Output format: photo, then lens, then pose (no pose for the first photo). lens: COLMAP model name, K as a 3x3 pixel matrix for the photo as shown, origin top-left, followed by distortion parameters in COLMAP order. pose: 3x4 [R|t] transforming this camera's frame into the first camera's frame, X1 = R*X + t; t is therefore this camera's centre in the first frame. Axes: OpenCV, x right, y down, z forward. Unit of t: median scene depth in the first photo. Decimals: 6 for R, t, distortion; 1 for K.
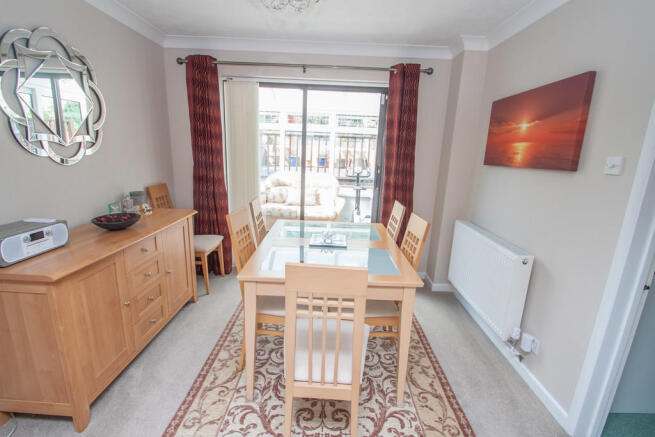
lens RADIAL K [[299.7, 0, 327.5], [0, 299.7, 218.5], [0, 0, 1]] dist [0.000664, 0.000058]
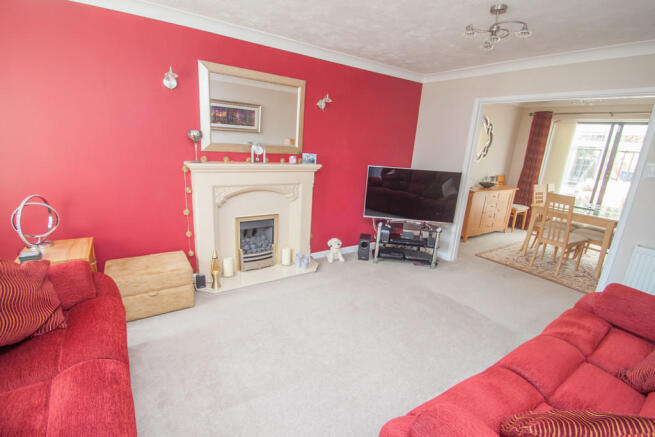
lens RADIAL K [[310.8, 0, 327.5], [0, 310.8, 227.7], [0, 0, 1]] dist [-0.035582, -0.000256]
pose [[0.572035, 0.226333, -0.788384, 0.483002], [-0.234789, 0.966139, 0.107005, 0.290615], [0.785907, 0.123893, 0.605806, -1.160681]]
